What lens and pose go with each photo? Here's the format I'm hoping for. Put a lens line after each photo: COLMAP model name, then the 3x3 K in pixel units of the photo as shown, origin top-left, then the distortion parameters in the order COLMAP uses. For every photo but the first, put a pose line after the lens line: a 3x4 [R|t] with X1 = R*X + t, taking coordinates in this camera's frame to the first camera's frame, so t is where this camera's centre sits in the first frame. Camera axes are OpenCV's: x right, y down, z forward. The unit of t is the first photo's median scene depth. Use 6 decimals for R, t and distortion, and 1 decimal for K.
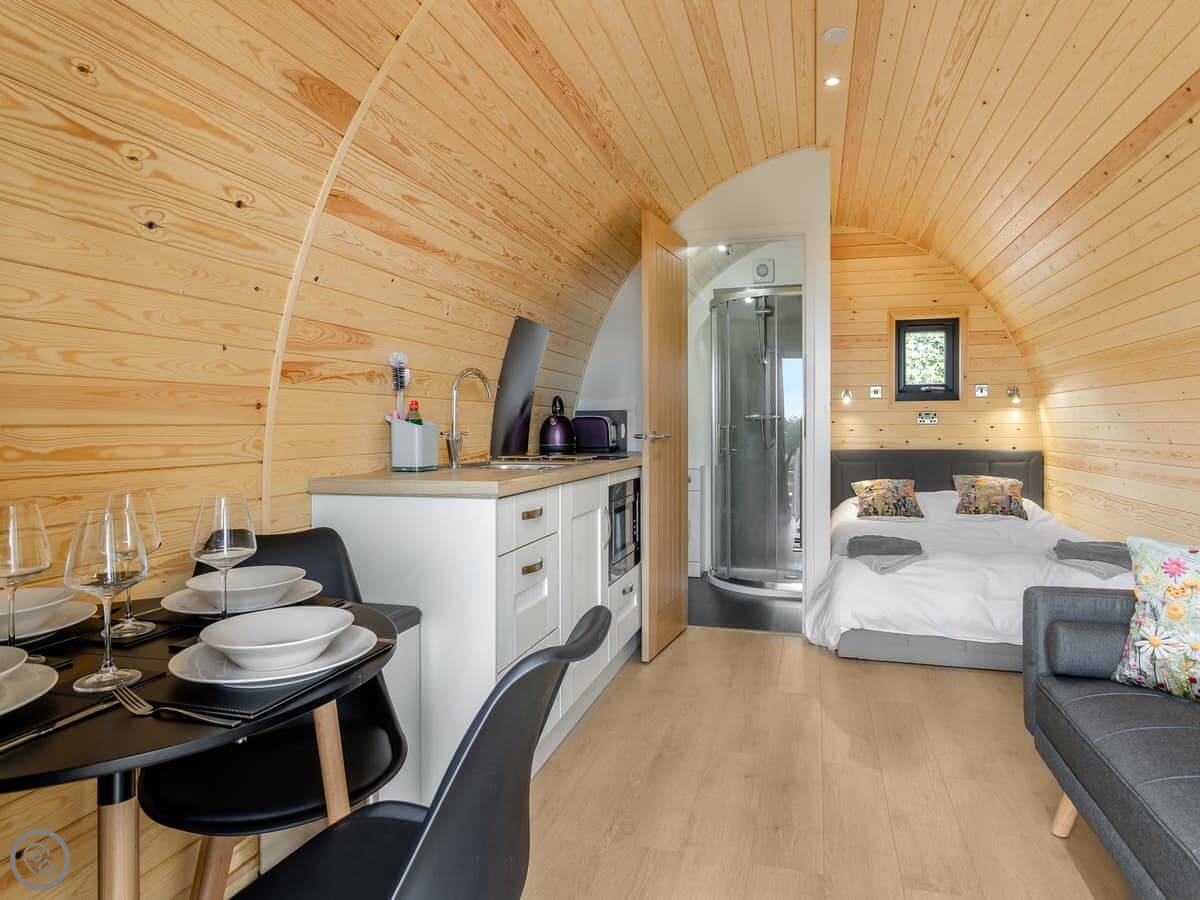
lens RADIAL K [[744.4, 0, 608.0], [0, 744.4, 434.5], [0, 0, 1]] dist [0.000288, 0.000107]
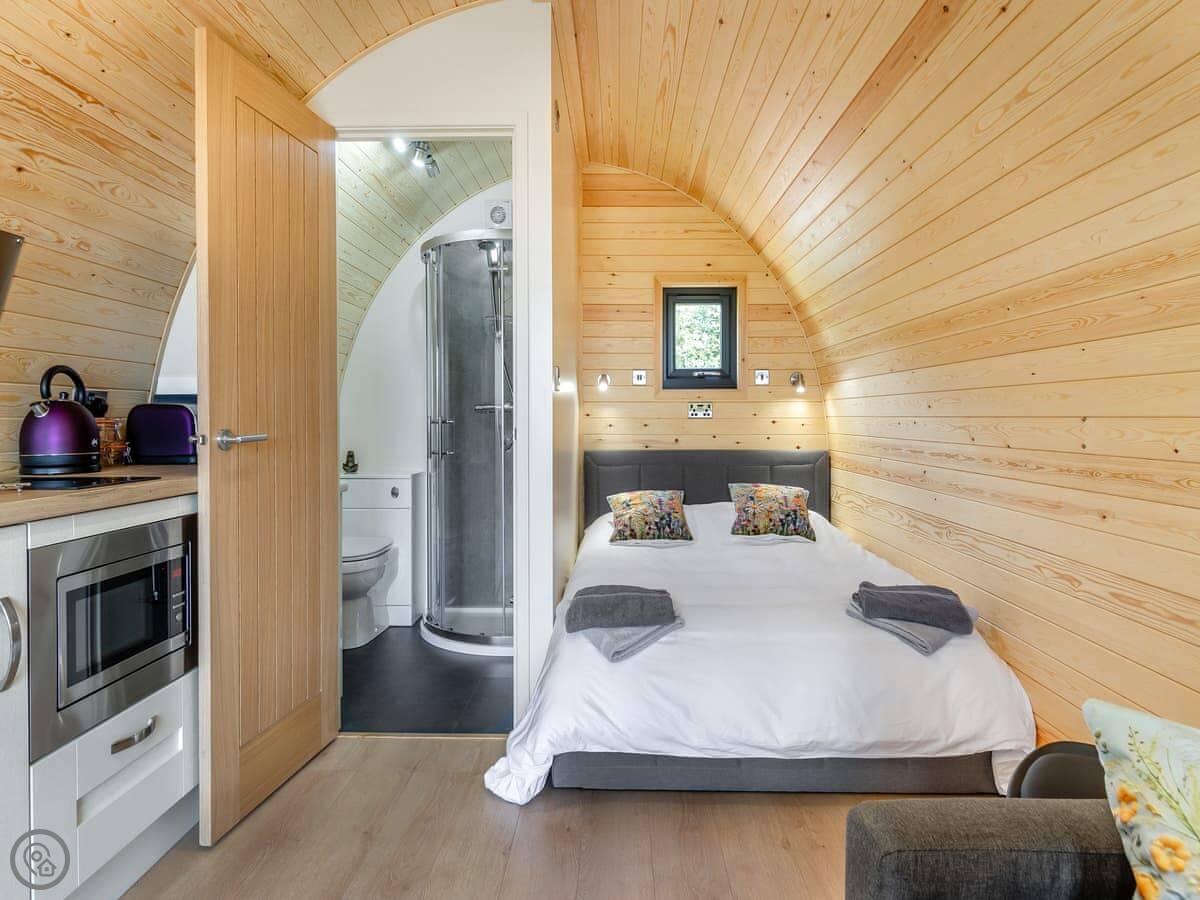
lens RADIAL K [[723.1, 0, 604.6], [0, 723.1, 426.7], [0, 0, 1]] dist [-0.002022, -0.000320]
pose [[0.969250, 0.000222, 0.246077, 0.147334], [-0.000139, 1.000000, -0.000357, -0.004652], [-0.246077, 0.000312, 0.969250, 0.289556]]
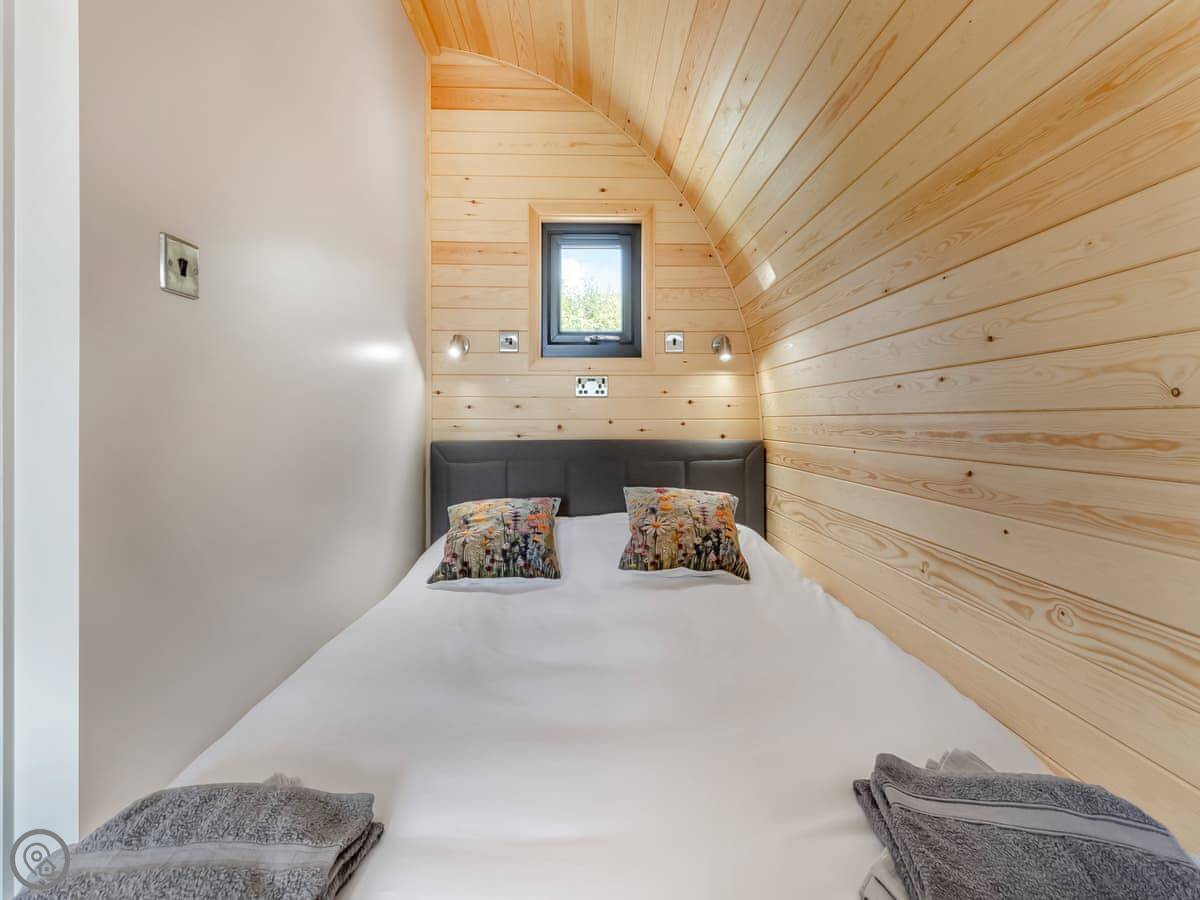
lens RADIAL K [[555.7, 0, 602.1], [0, 555.7, 426.8], [0, 0, 1]] dist [-0.001157, -0.000486]
pose [[0.957150, 0.000537, 0.289594, 0.330230], [0.001202, 0.999982, -0.005826, 0.013441], [-0.289592, 0.005925, 0.957132, 0.613748]]
